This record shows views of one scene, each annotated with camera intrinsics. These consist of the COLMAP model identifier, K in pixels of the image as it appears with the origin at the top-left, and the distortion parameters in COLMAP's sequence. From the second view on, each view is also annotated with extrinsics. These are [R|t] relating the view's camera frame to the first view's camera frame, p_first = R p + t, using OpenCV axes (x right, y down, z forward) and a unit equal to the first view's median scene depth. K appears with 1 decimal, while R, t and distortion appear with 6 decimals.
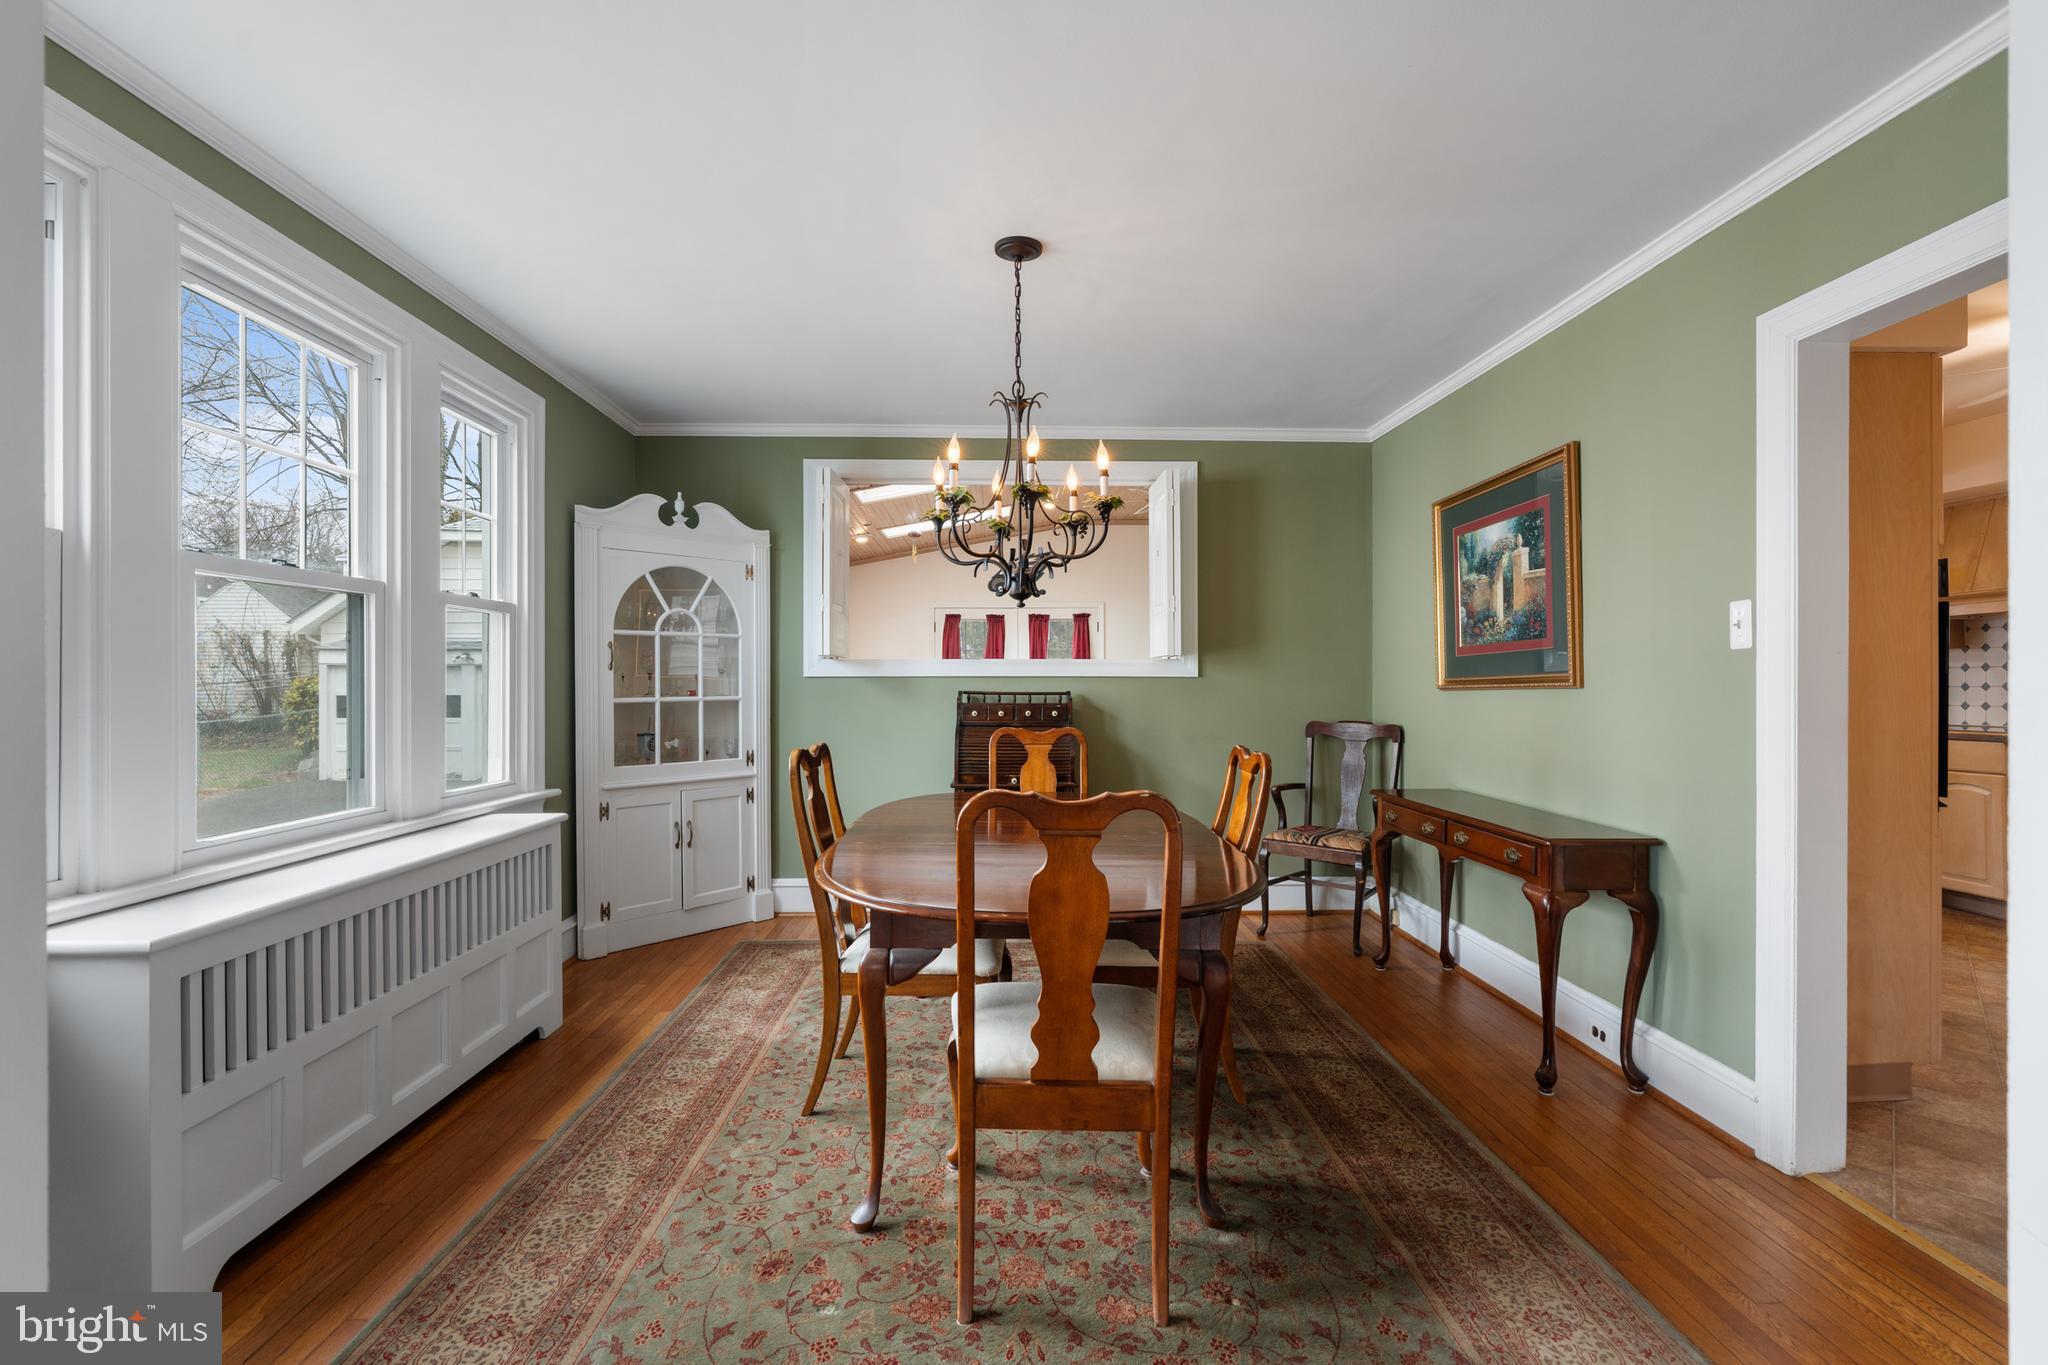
lens RADIAL K [[917.6, 0, 1024.0], [0, 917.6, 682.5], [0, 0, 1]] dist [-0.002465, 0.000422]
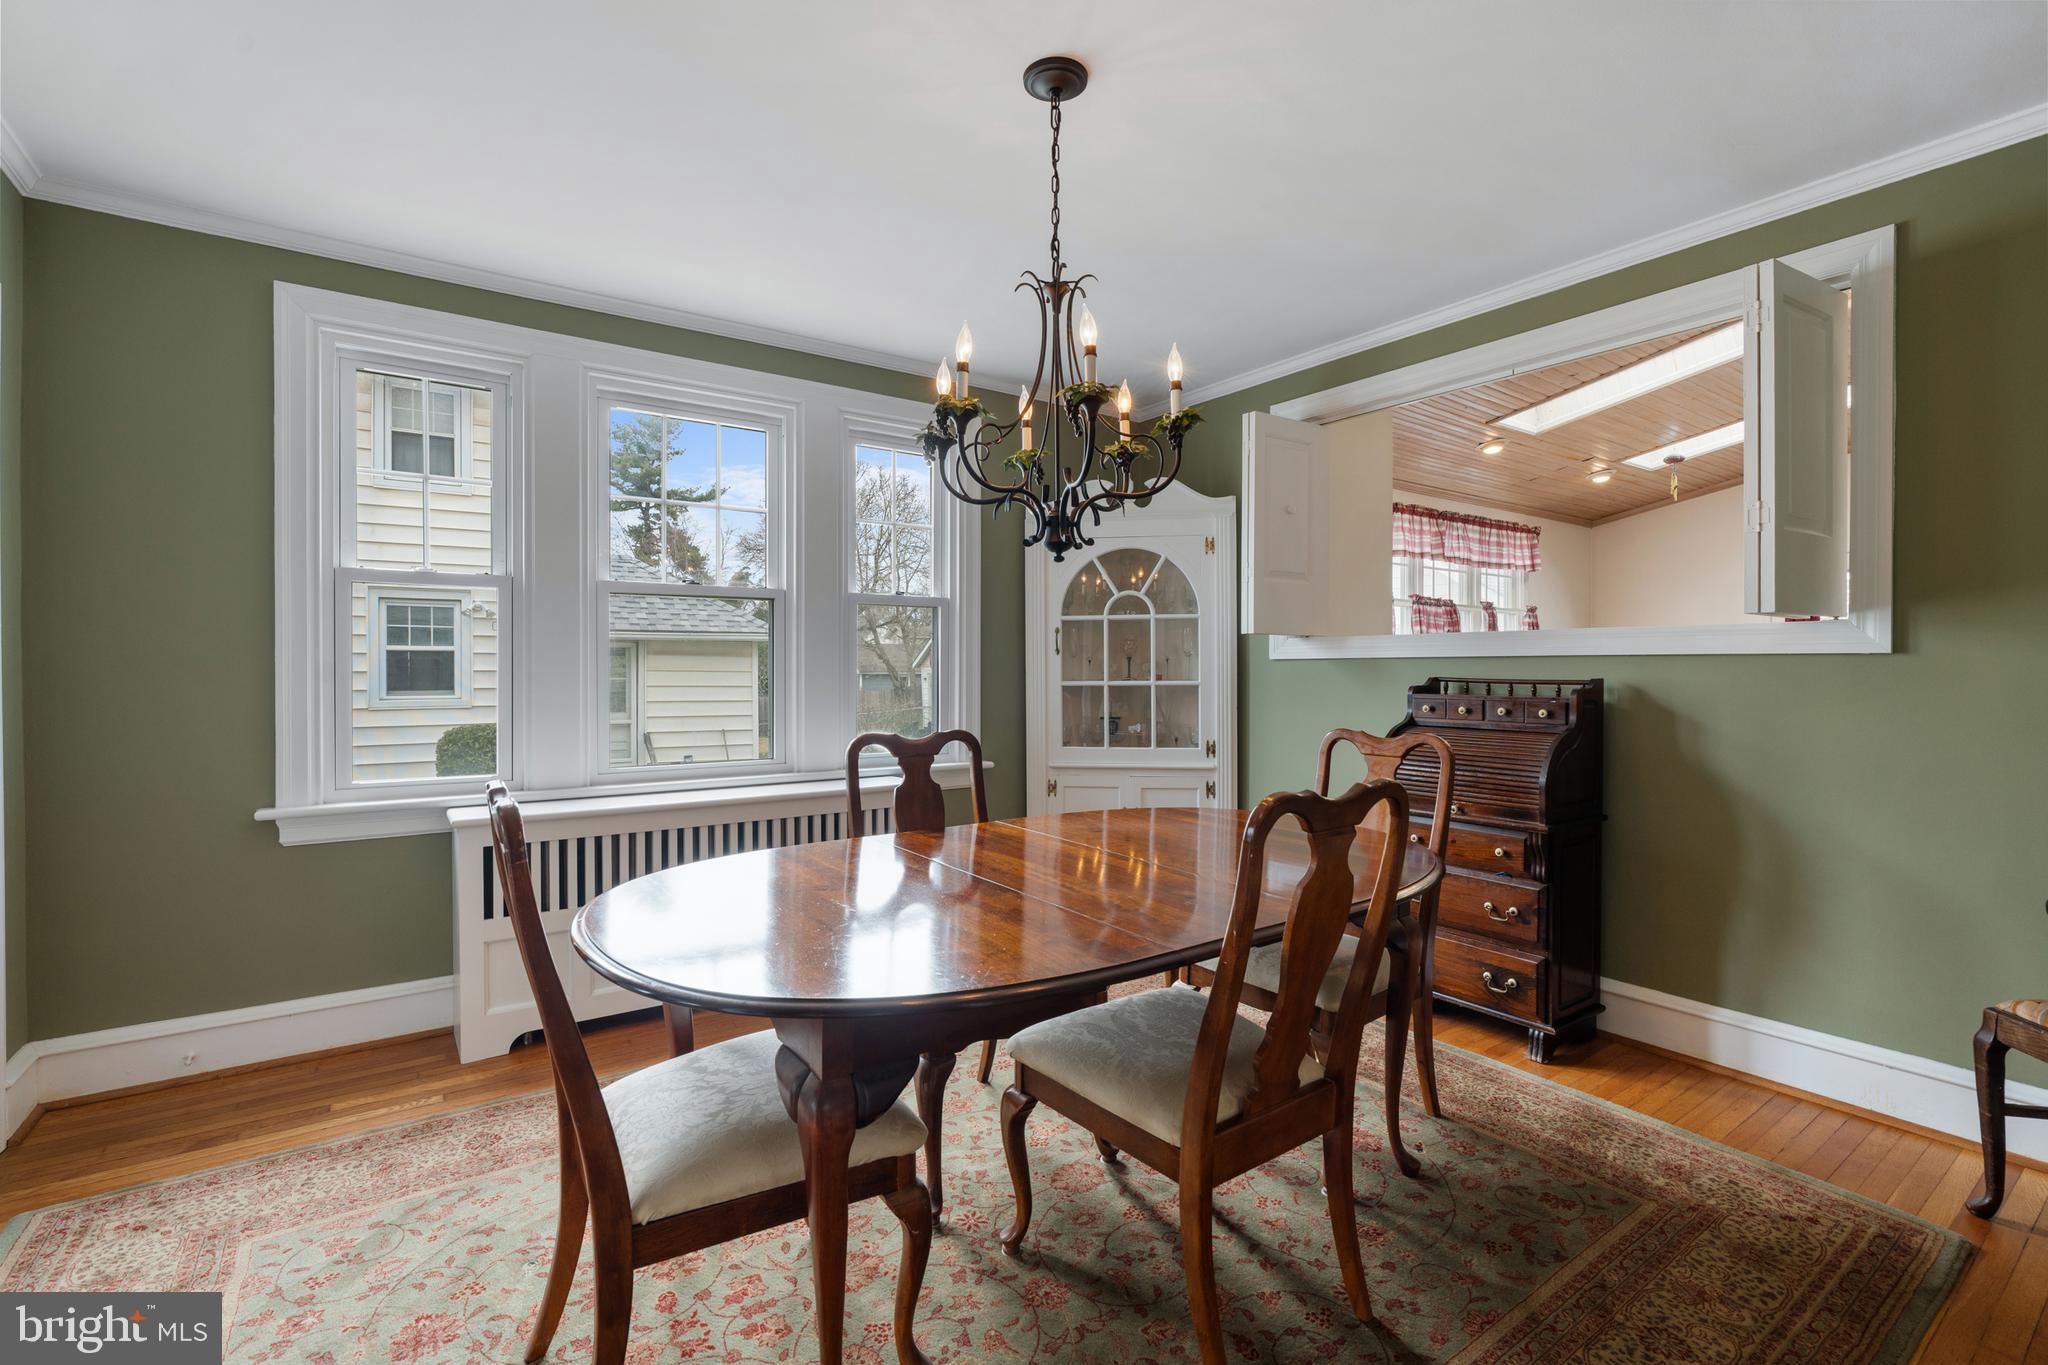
lens RADIAL K [[920.1, 0, 1023.3], [0, 920.1, 676.7], [0, 0, 1]] dist [-0.002280, -0.000116]
pose [[0.552908, 0.007198, -0.833211, 0.393592], [0.000398, 0.999960, 0.008903, 0.002399], [0.833242, -0.005254, 0.552883, 0.367253]]
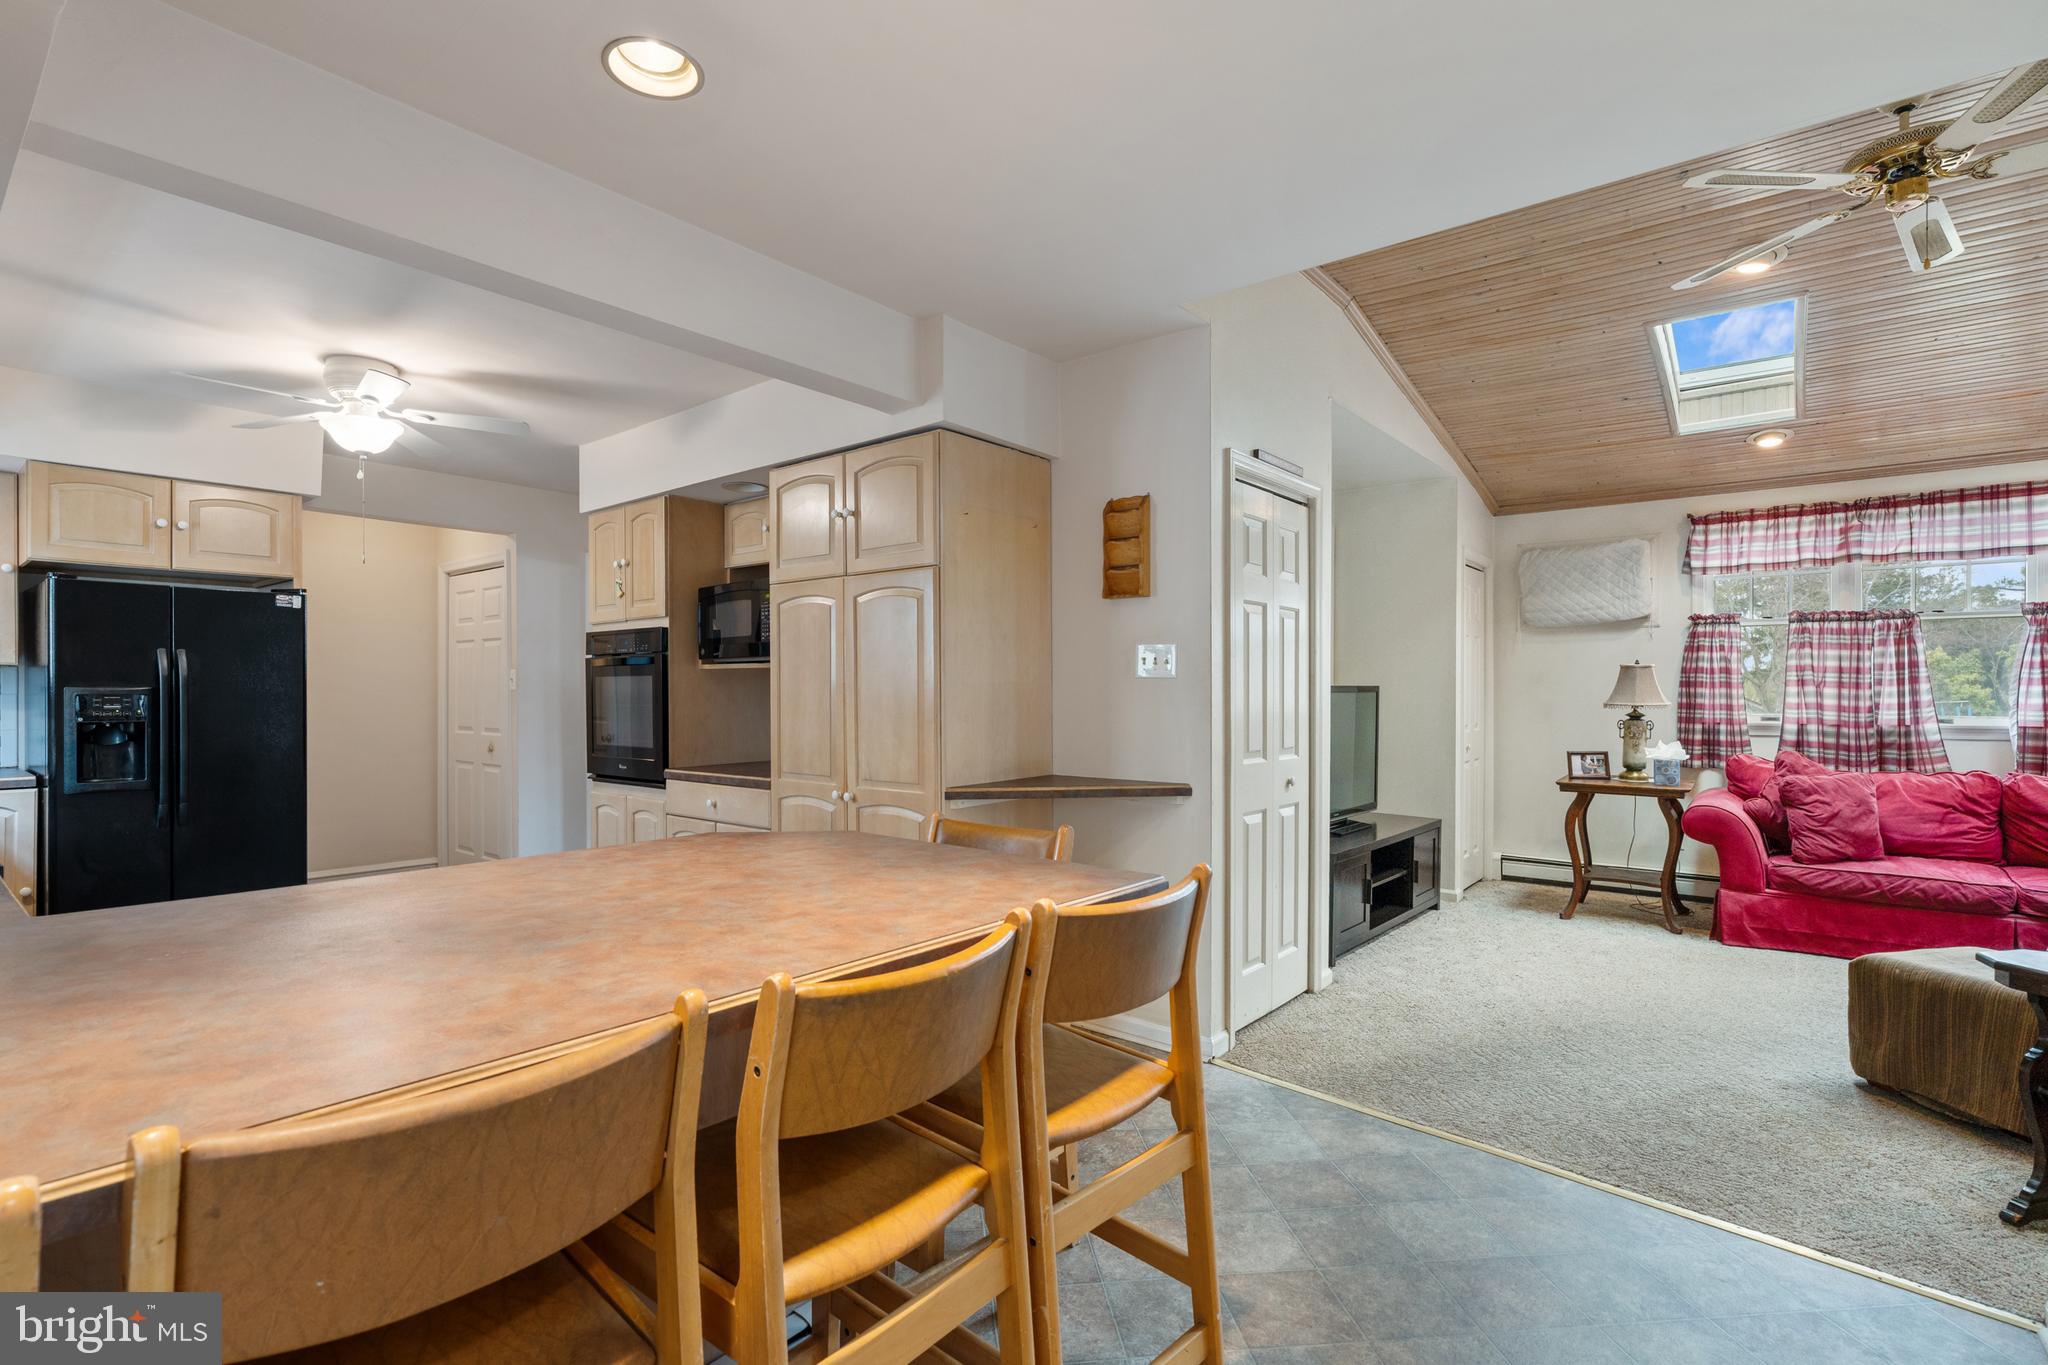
lens RADIAL K [[957.9, 0, 1009.4], [0, 957.9, 698.0], [0, 0, 1]] dist [-0.002497, -0.000423]
pose [[-0.657579, 0.009258, -0.753329, 1.164653], [0.004723, 0.999955, 0.008167, -0.014755], [0.753371, 0.001812, -0.657593, 1.757537]]
